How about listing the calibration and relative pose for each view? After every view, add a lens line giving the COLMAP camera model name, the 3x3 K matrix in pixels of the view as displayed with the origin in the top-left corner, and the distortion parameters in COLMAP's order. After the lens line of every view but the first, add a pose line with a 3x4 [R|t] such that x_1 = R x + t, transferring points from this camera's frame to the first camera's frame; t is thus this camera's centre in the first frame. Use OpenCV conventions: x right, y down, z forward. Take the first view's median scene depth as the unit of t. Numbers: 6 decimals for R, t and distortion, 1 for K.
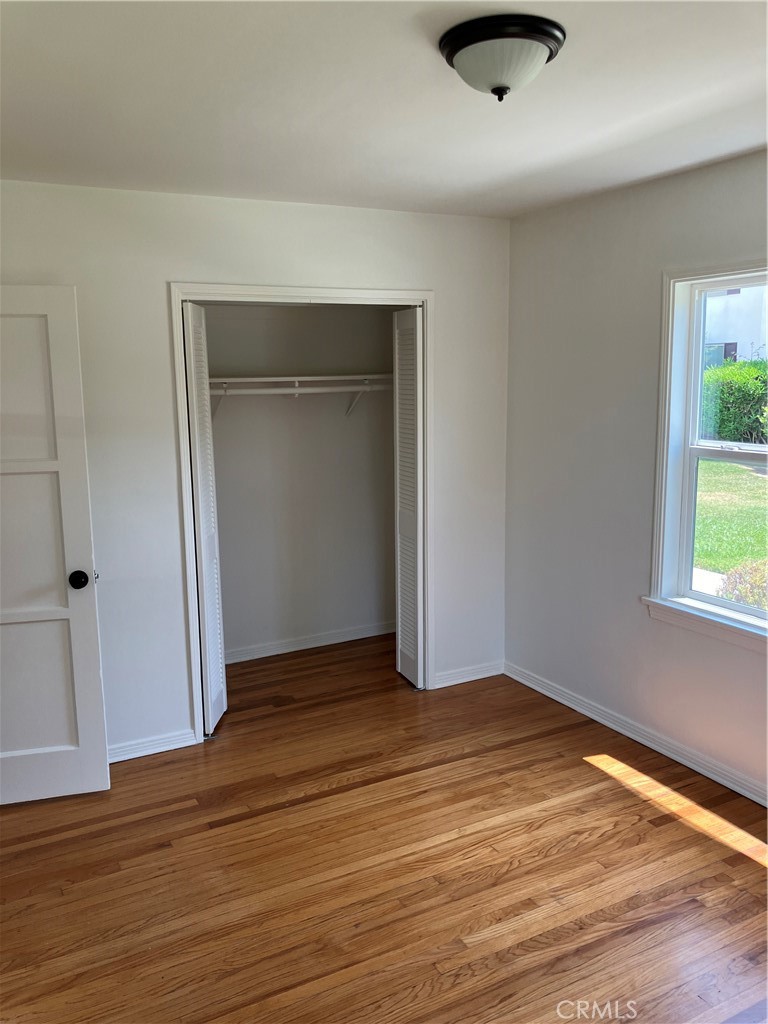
lens RADIAL K [[832.8, 0, 366.1], [0, 832.8, 536.2], [0, 0, 1]] dist [0.025253, -0.041795]
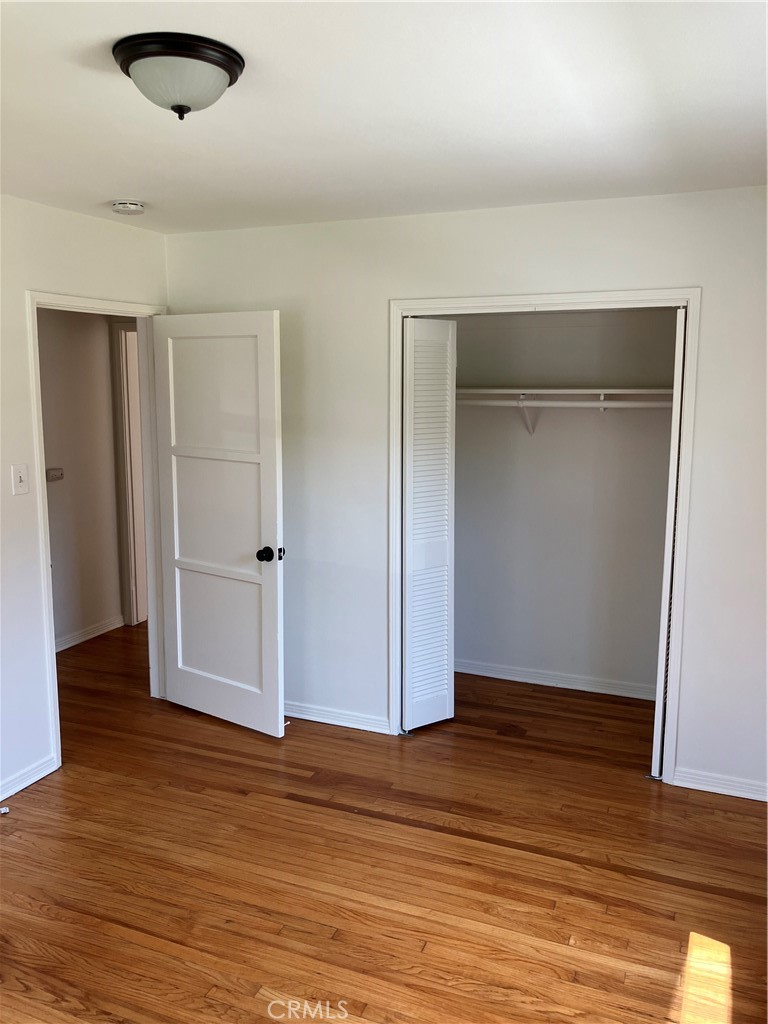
lens RADIAL K [[832.8, 0, 375.3], [0, 832.8, 516.1], [0, 0, 1]] dist [0.025253, -0.041795]
pose [[0.628604, 0.143962, -0.764285, 0.635423], [-0.162888, 0.985293, 0.051620, -0.085108], [0.760476, 0.092044, 0.642809, 0.332139]]
